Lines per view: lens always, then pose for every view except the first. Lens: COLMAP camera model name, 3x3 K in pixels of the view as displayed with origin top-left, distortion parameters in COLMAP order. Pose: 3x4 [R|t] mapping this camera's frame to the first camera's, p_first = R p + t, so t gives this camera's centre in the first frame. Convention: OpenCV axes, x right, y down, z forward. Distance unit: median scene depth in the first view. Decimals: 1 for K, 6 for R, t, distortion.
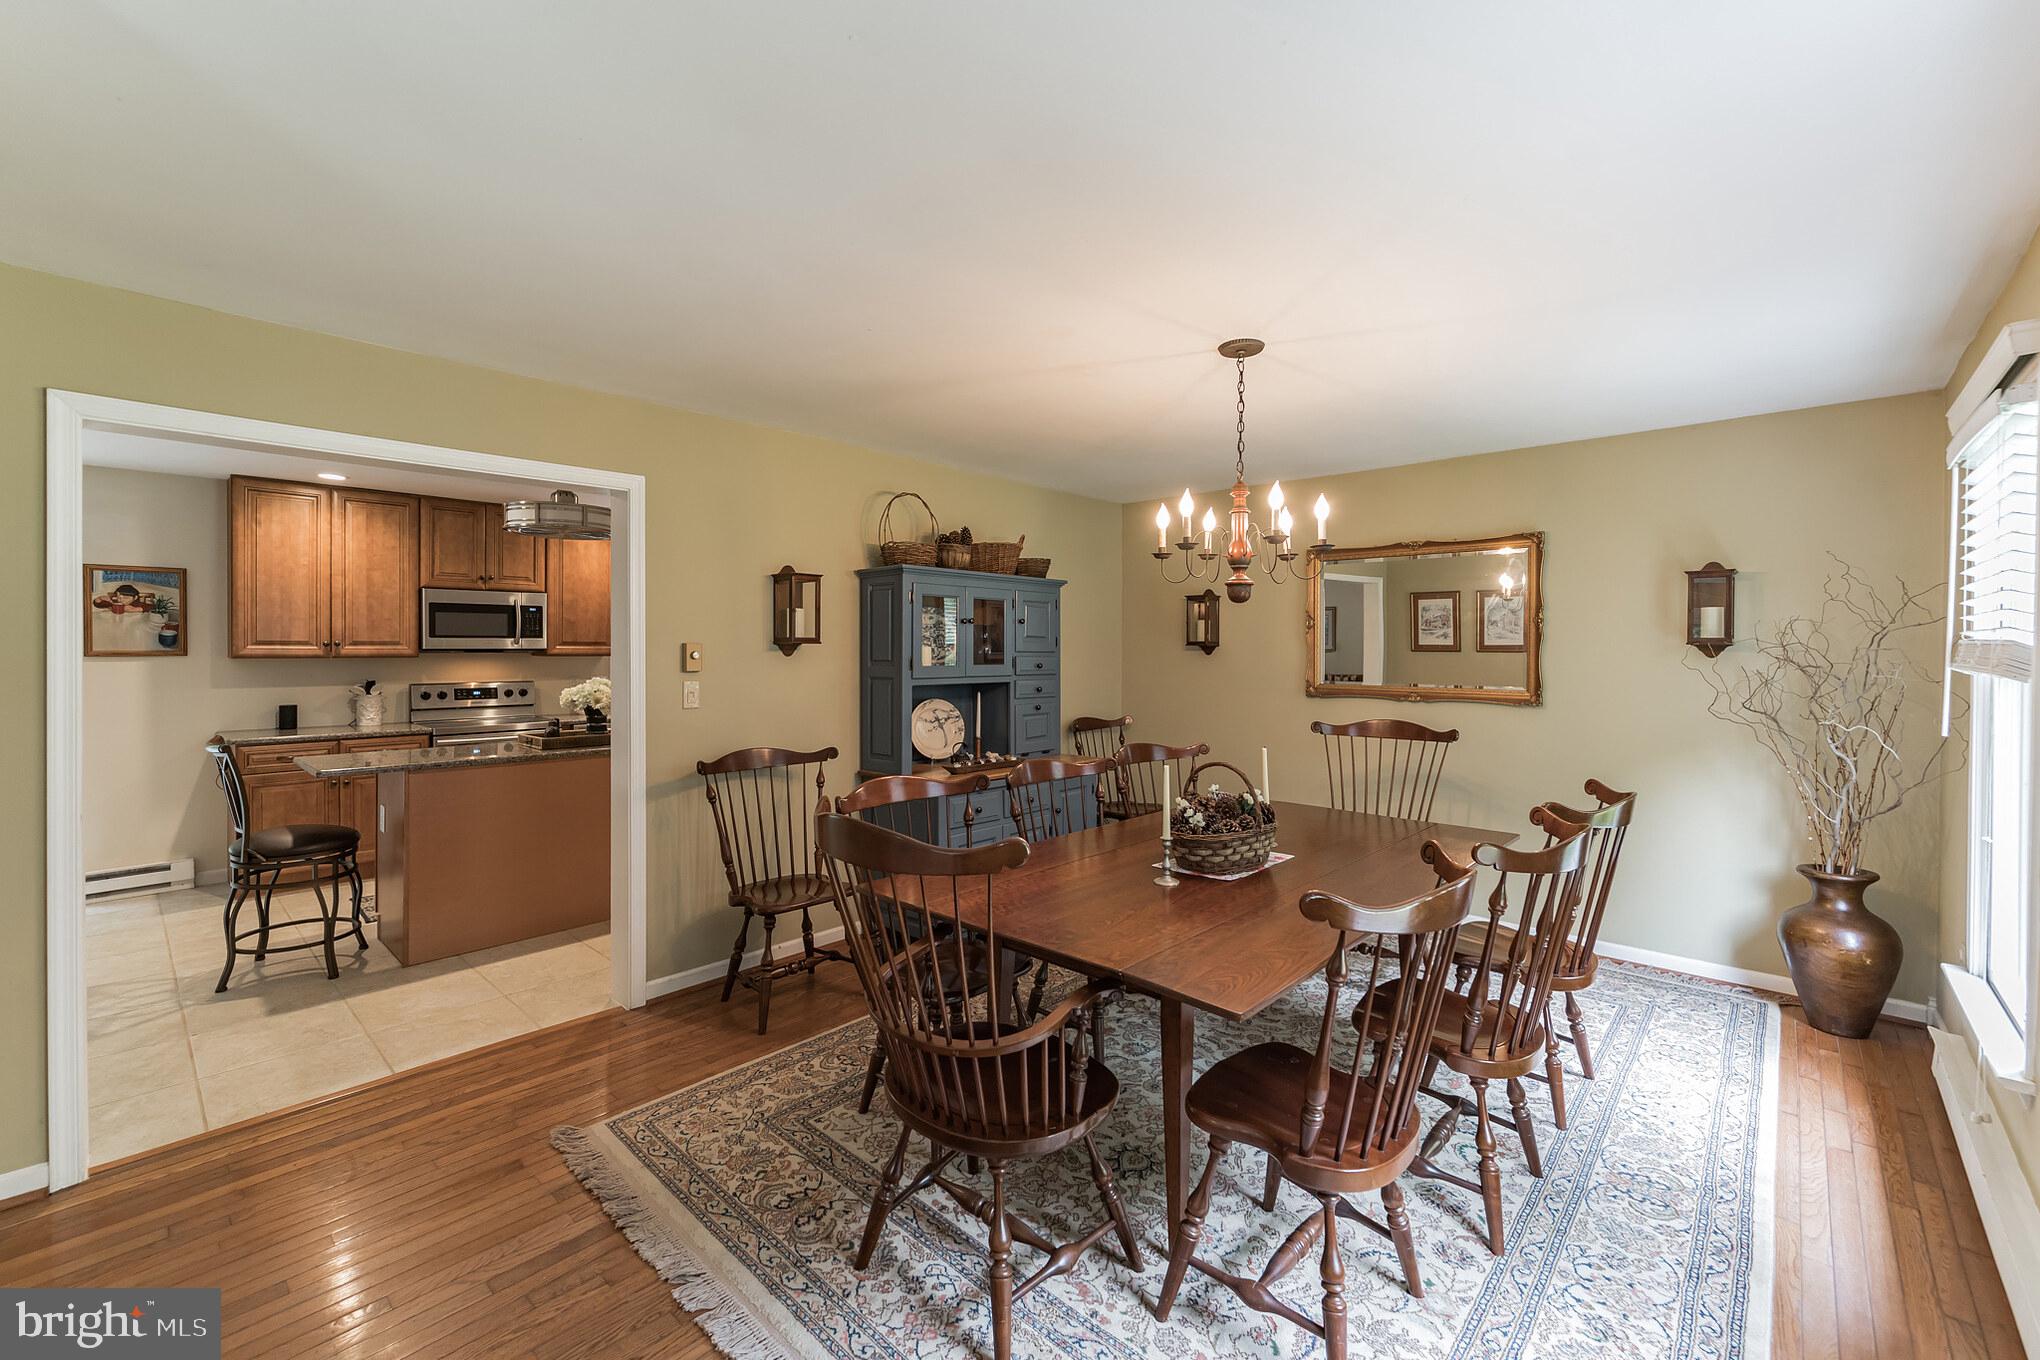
lens RADIAL K [[844.0, 0, 1021.0], [0, 844.0, 644.6], [0, 0, 1]] dist [-0.002145, -0.000369]
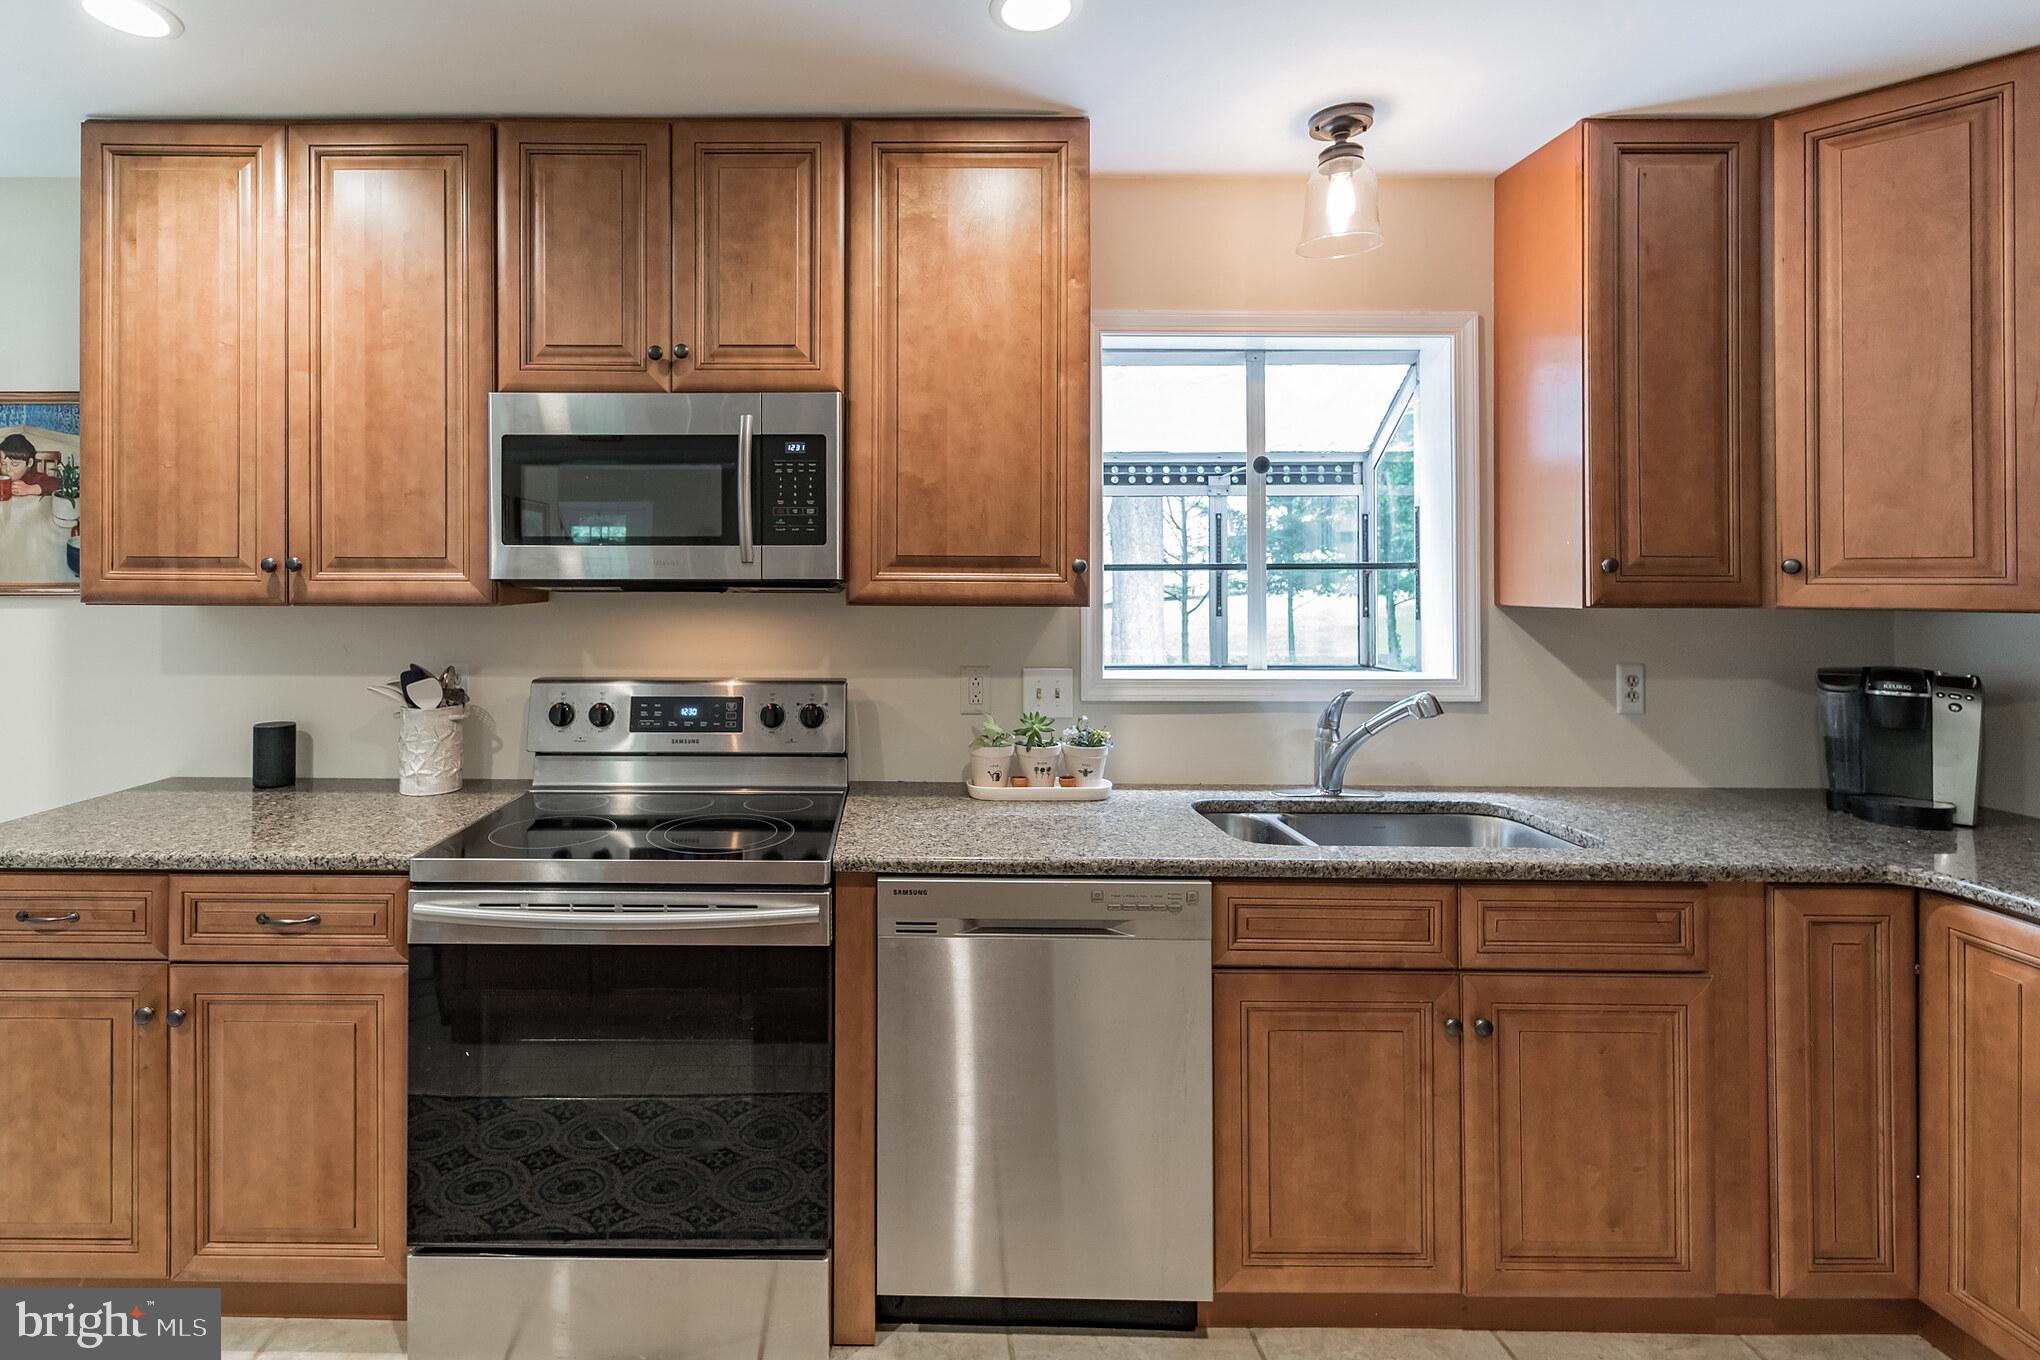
lens RADIAL K [[940.5, 0, 898.8], [0, 940.5, 573.3], [0, 0, 1]] dist [0.000902, 0.000296]
pose [[0.667962, -0.006580, -0.744166, -0.353931], [0.002755, 0.999976, -0.006368, 0.005564], [0.744190, 0.002203, 0.667964, 0.923787]]
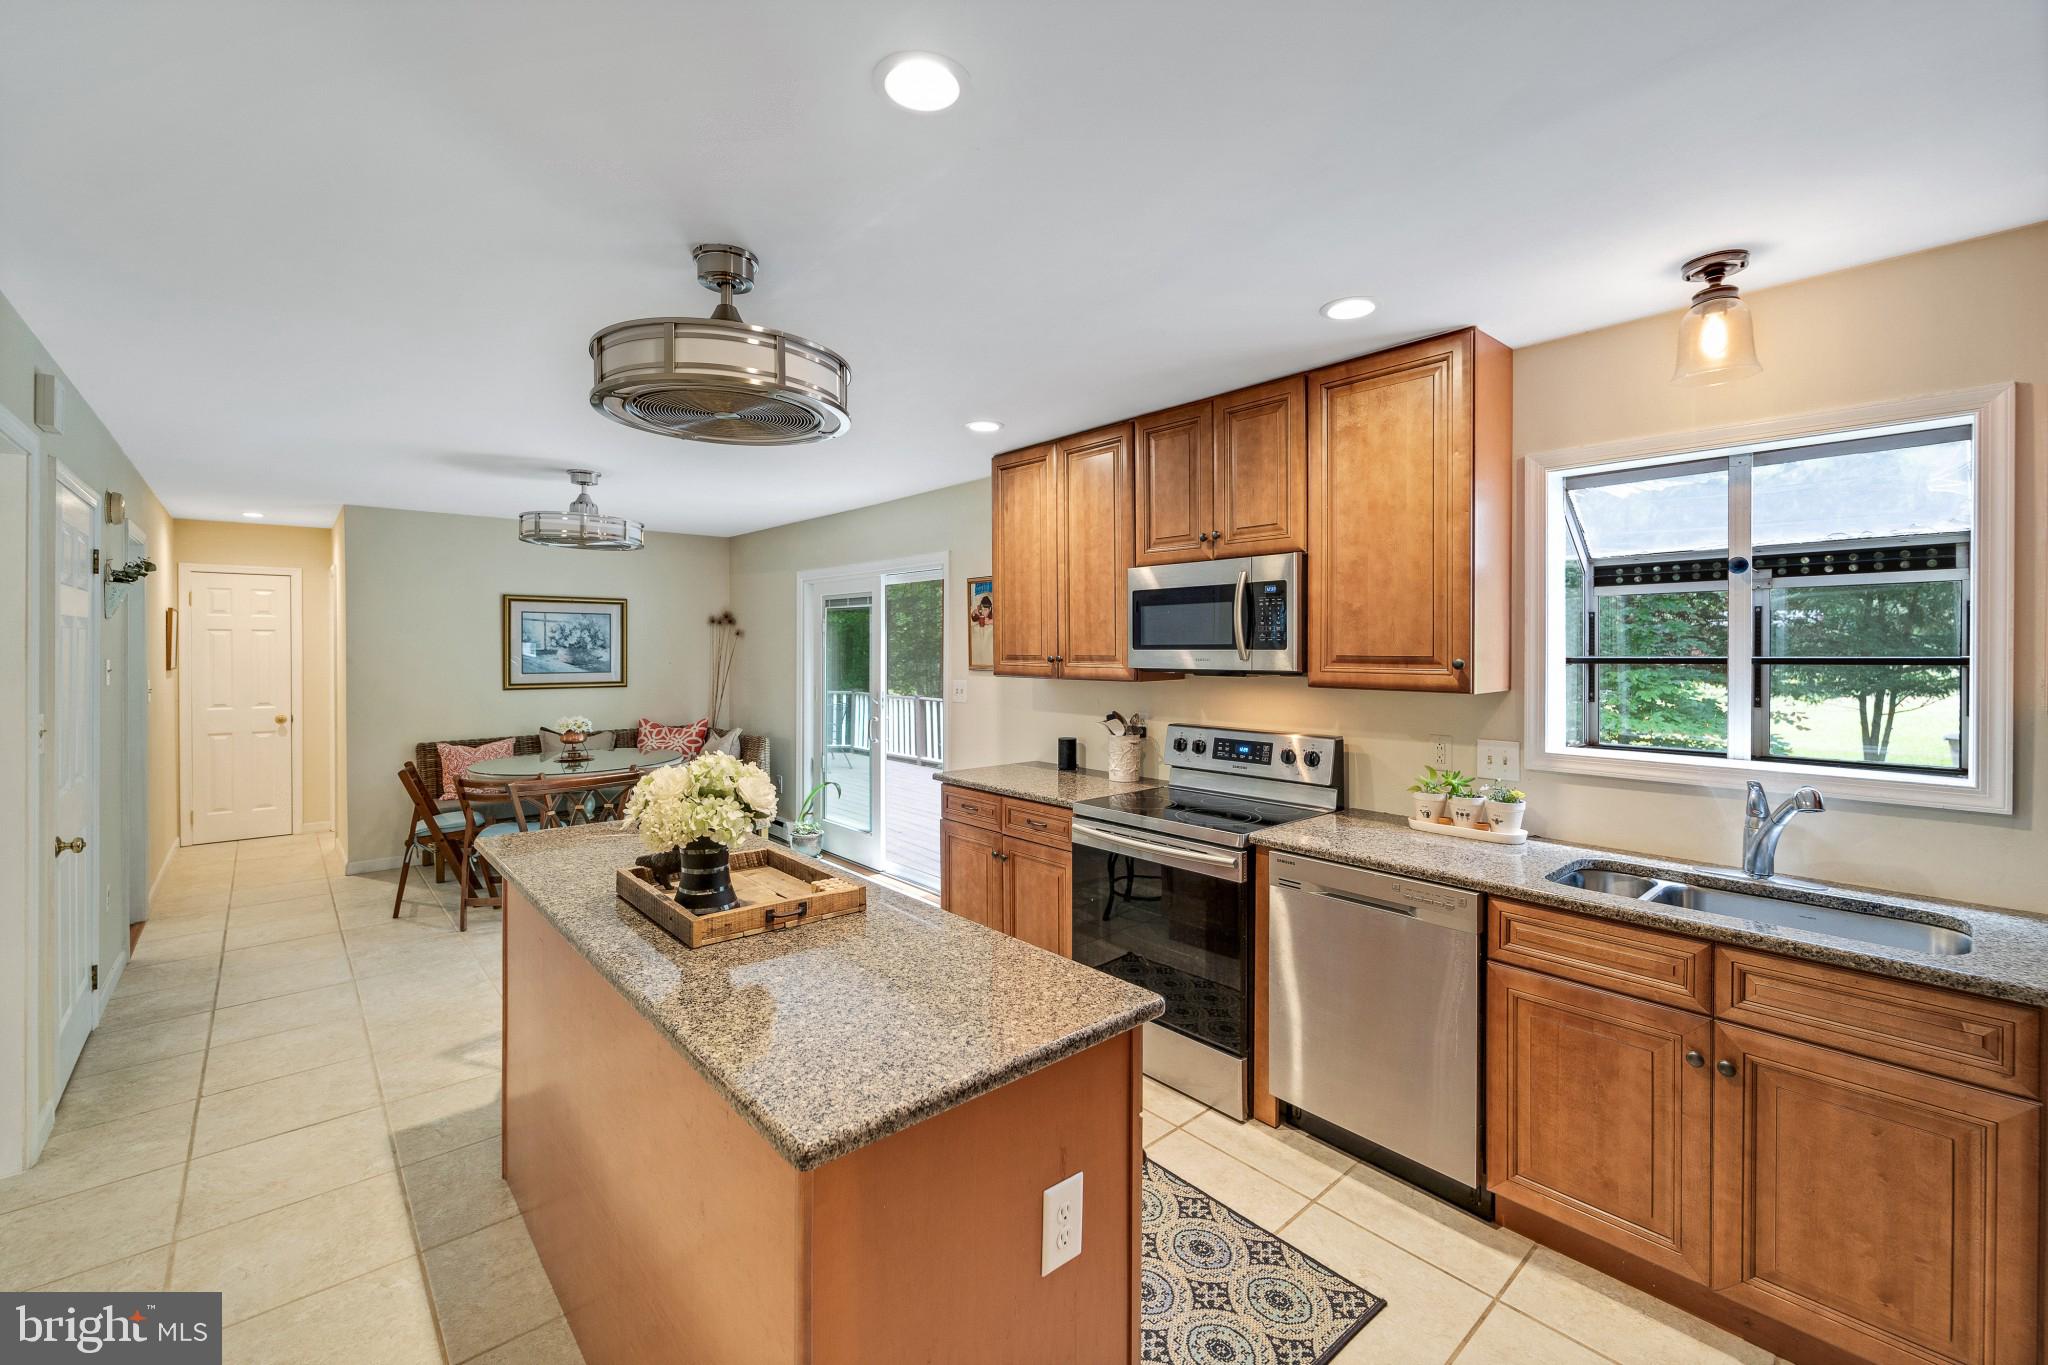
lens RADIAL K [[847.3, 0, 1025.0], [0, 847.3, 647.0], [0, 0, 1]] dist [-0.002145, -0.000369]
pose [[-0.110210, -0.001755, -0.993907, -0.097317], [0.007689, 0.999967, -0.002618, -0.009677], [0.993879, -0.007931, -0.110193, 1.047431]]
